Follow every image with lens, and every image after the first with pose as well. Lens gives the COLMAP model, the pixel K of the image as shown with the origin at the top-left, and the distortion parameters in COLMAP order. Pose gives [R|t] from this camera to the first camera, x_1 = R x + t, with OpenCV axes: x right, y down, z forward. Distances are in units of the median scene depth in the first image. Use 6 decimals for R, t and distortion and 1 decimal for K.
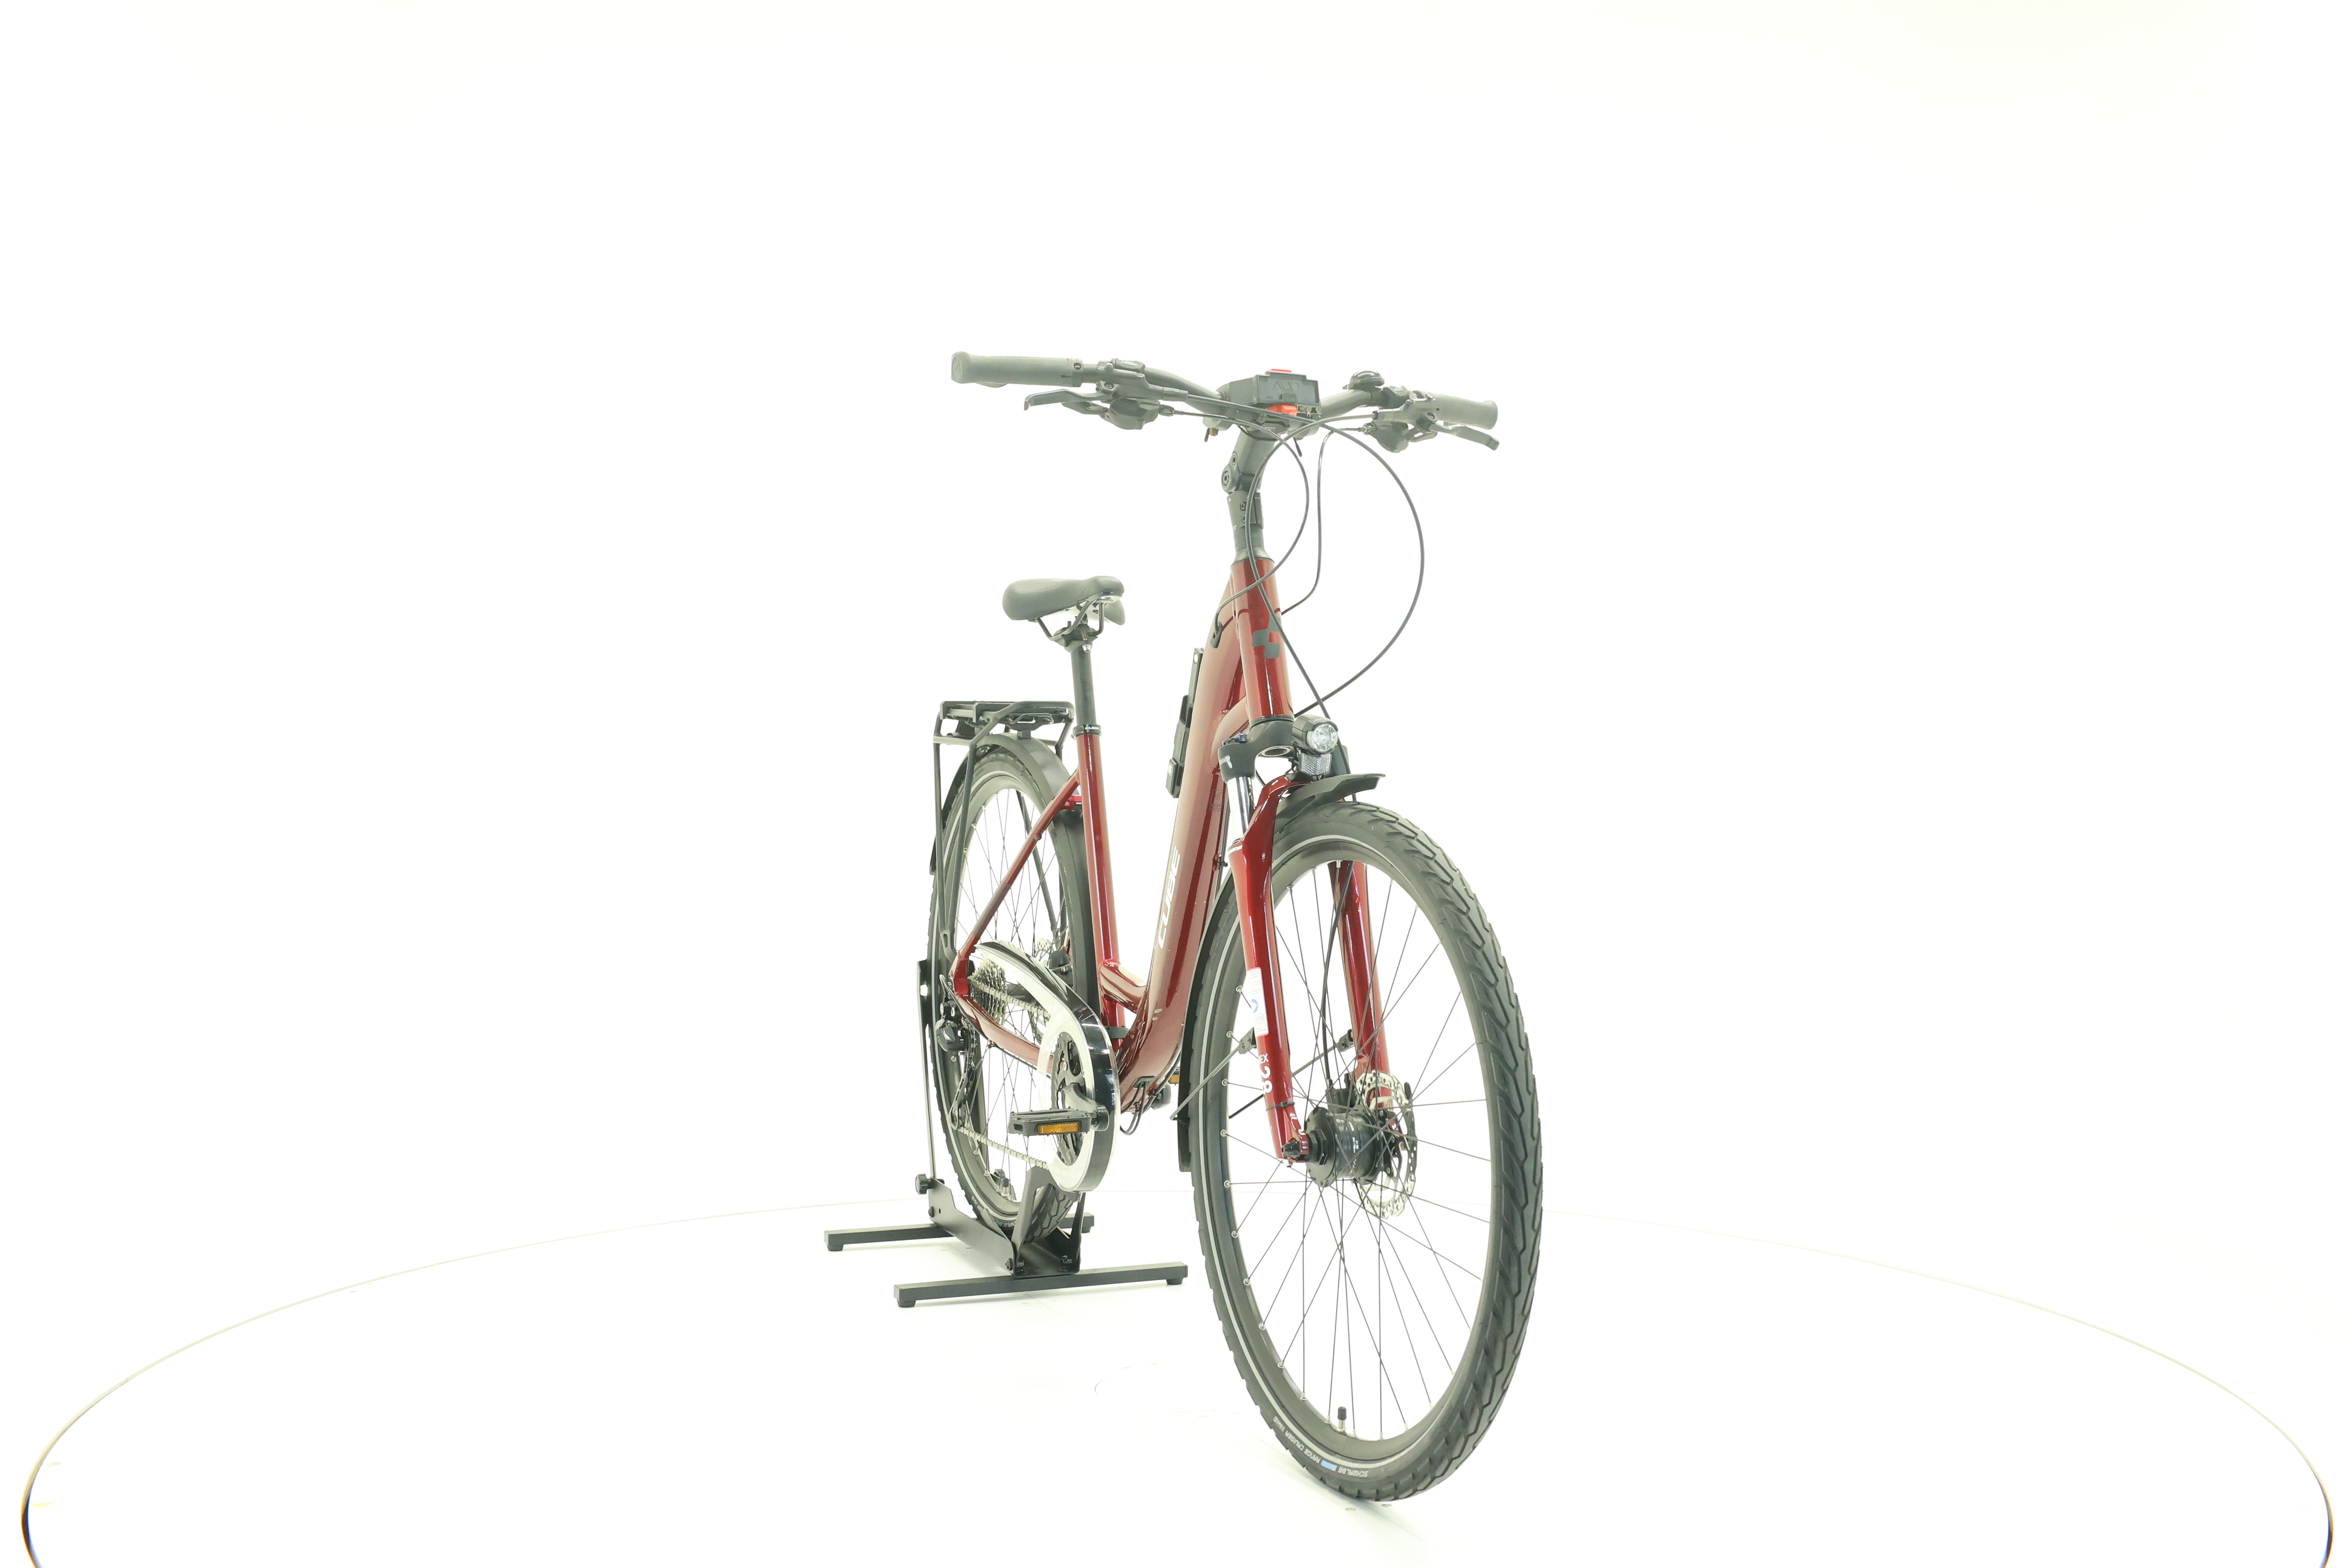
lens RADIAL K [[2495.5, 0, 1172.6], [0, 2495.5, 781.1], [0, 0, 1]] dist [-0.004333, 0.000000]
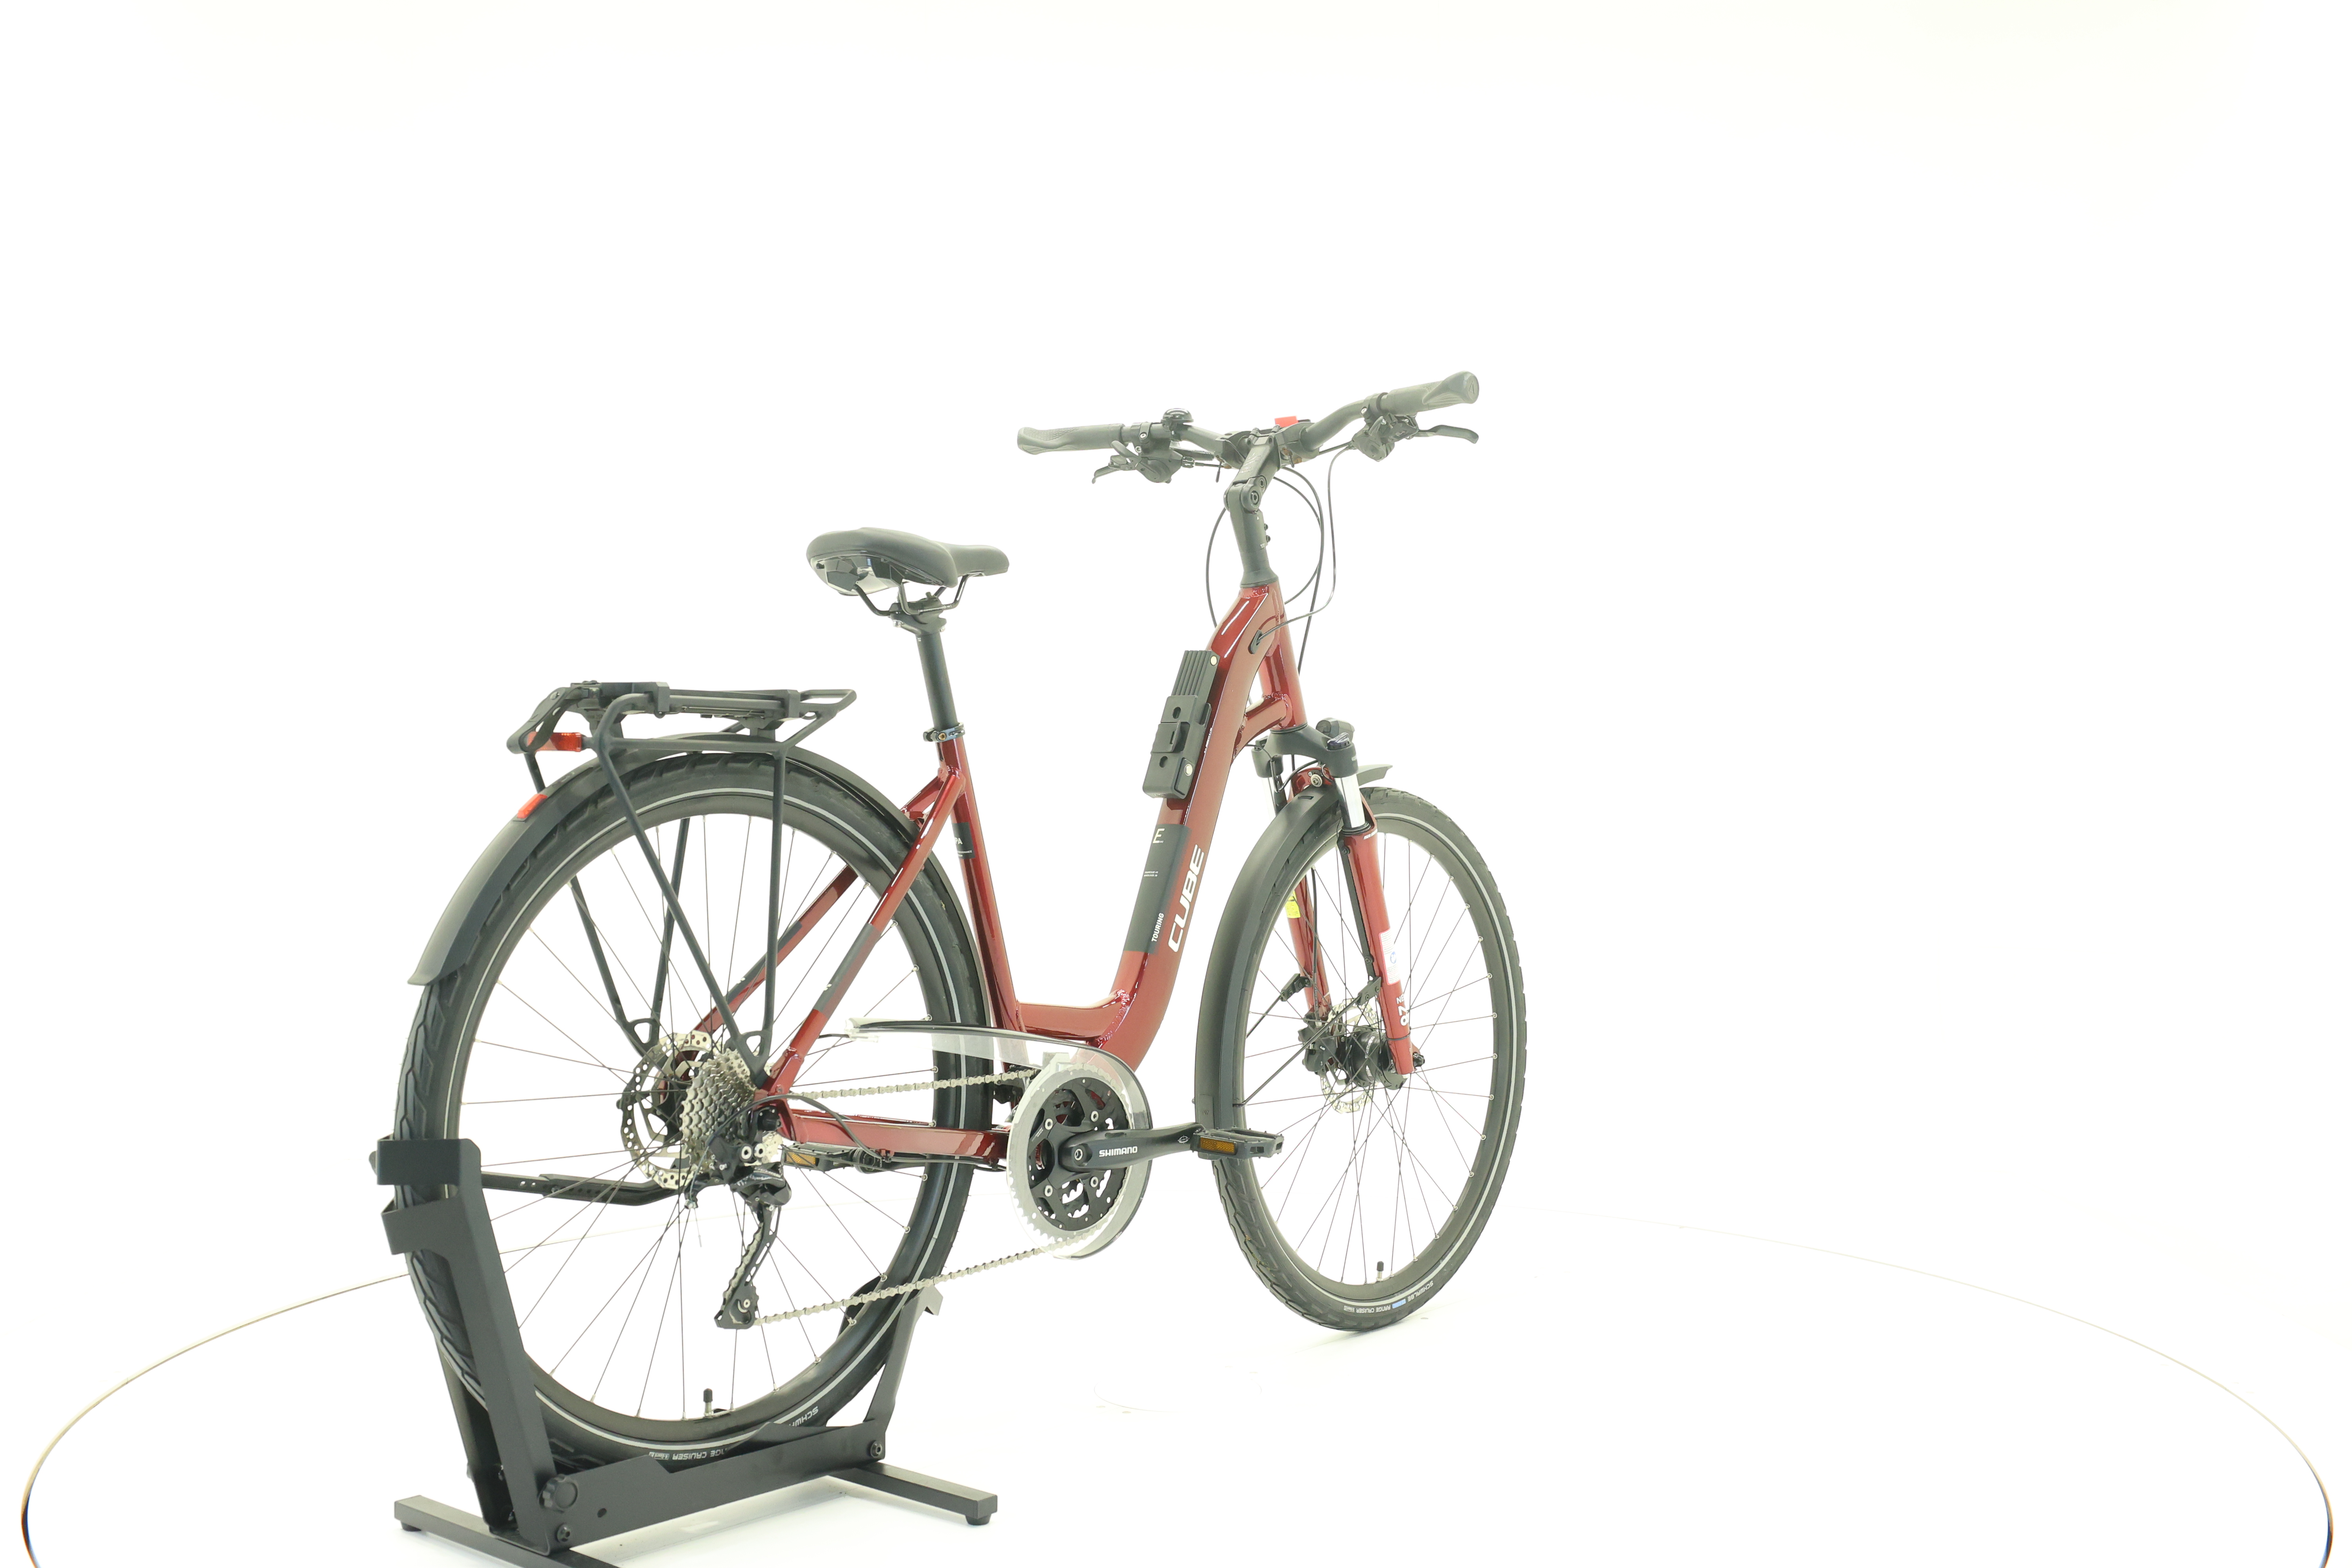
lens RADIAL K [[2495.5, 0, 1174.9], [0, 2495.5, 777.1], [0, 0, 1]] dist [-0.004333, 0.000000]
pose [[-0.456297, -0.020788, 0.889585, -0.935788], [0.013029, 0.999464, 0.030039, -0.033349], [-0.889732, 0.025297, -0.455782, 1.540537]]
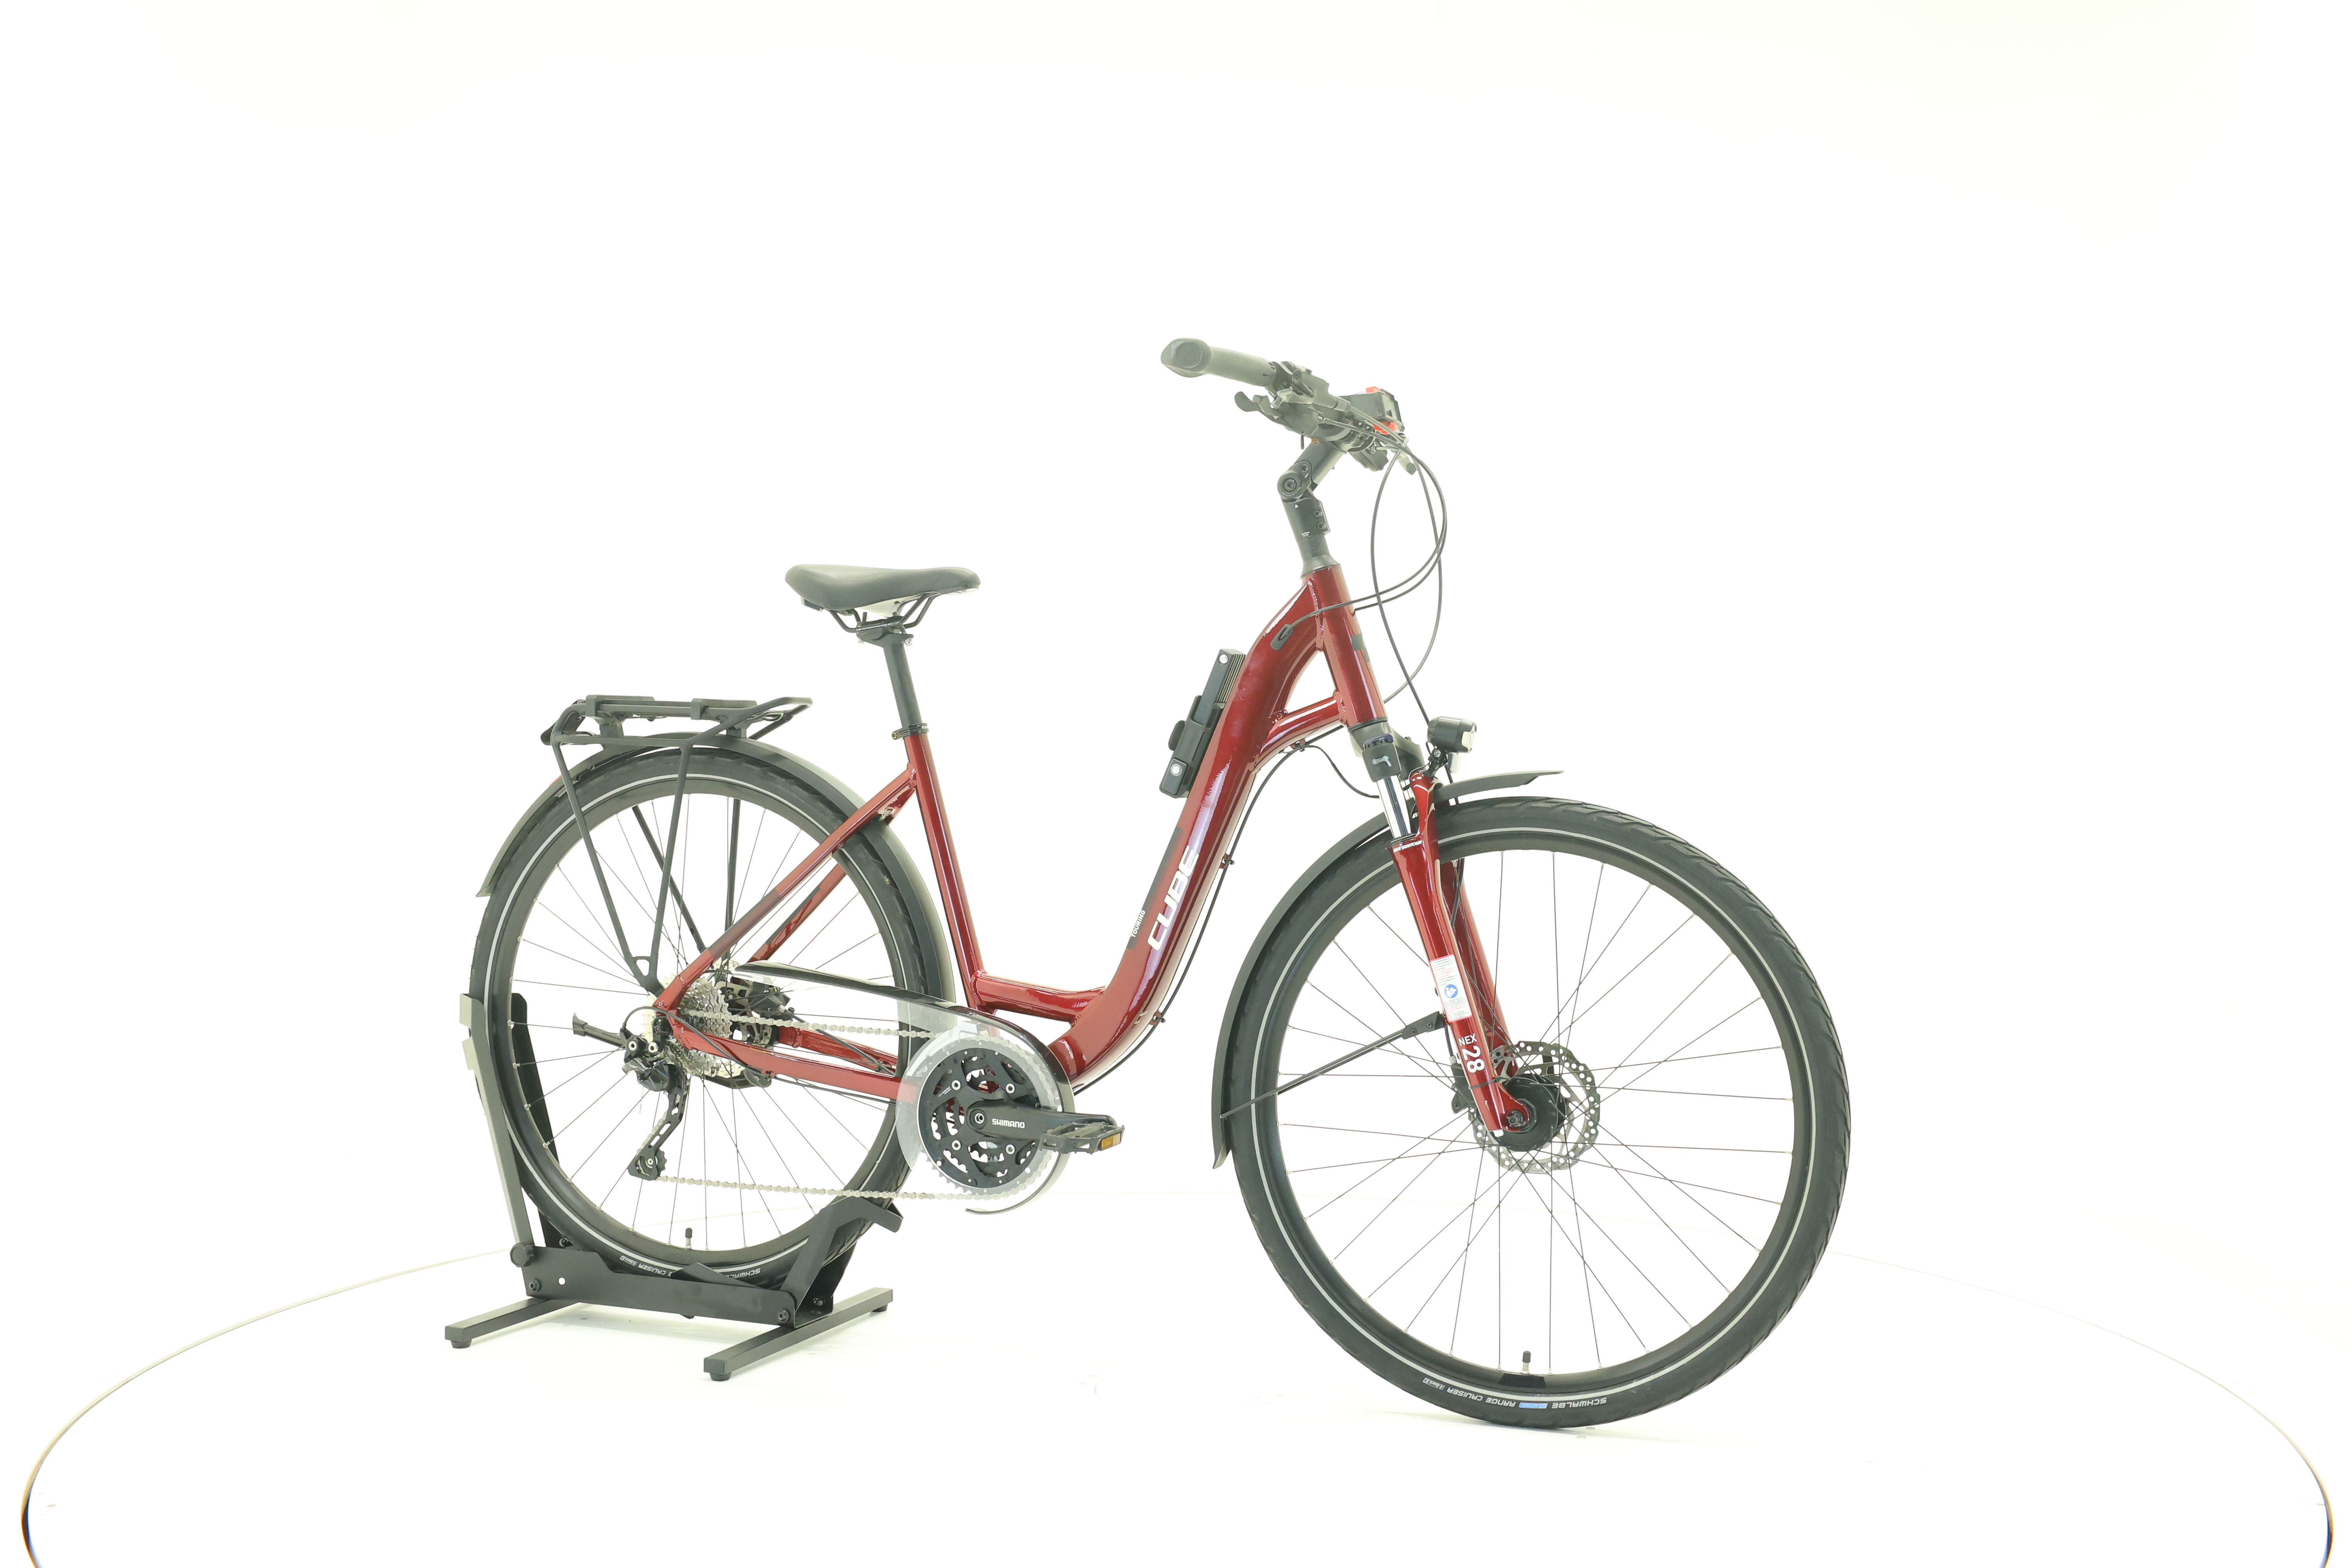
lens RADIAL K [[2495.5, 0, 1167.9], [0, 2495.5, 784.8], [0, 0, 1]] dist [-0.004333, 0.000000]
pose [[0.700995, -0.016249, 0.712981, -0.753853], [0.013363, 0.999864, 0.009649, -0.008645], [-0.713041, 0.002764, 0.701117, 0.319729]]
